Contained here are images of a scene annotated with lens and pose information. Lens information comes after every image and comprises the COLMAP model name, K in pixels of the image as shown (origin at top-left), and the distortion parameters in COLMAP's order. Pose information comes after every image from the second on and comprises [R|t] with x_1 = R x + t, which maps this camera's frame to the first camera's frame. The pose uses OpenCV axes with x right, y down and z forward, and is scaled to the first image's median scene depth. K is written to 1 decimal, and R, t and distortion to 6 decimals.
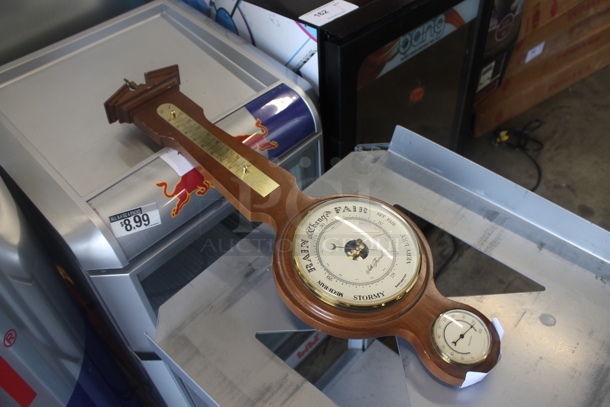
lens RADIAL K [[504.1, 0, 305.0], [0, 504.1, 203.5], [0, 0, 1]] dist [-0.189665, 0.153924]
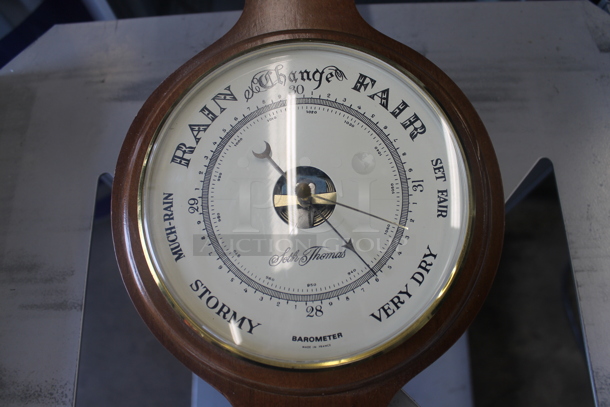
lens RADIAL K [[504.1, 0, 305.0], [0, 504.1, 203.5], [0, 0, 1]] dist [-0.189665, 0.153924]
pose [[0.690998, 0.692869, -0.206044, 0.176522], [-0.511266, 0.669962, 0.538292, -0.107492], [0.511007, -0.266615, 0.817183, 0.644123]]
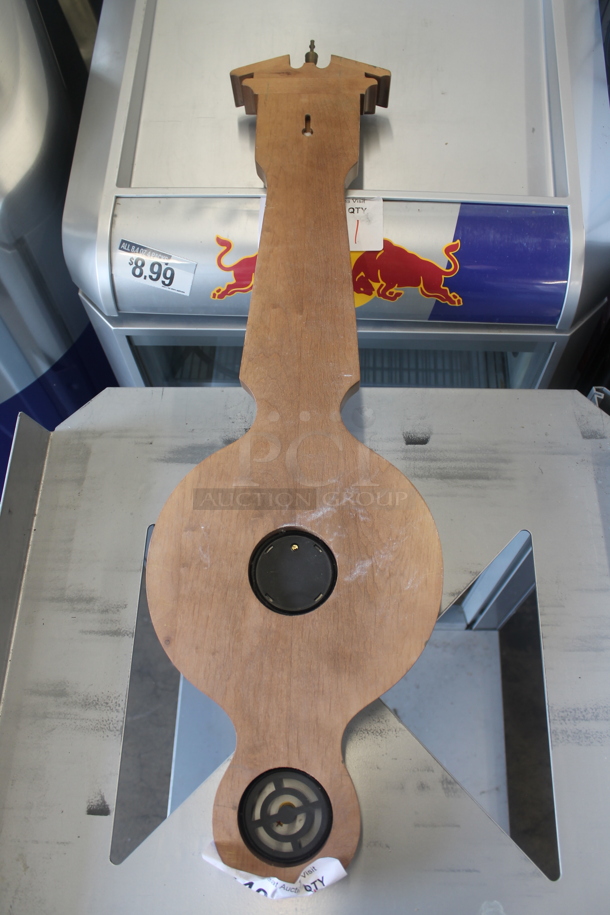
lens RADIAL K [[756.1, 0, 305.0], [0, 756.1, 457.5], [0, 0, 1]] dist [-0.189665, 0.153924]
pose [[0.651015, 0.691472, -0.313122, 0.258655], [-0.533571, 0.710270, 0.459150, -0.328712], [0.539891, -0.131841, 0.831346, 0.307858]]
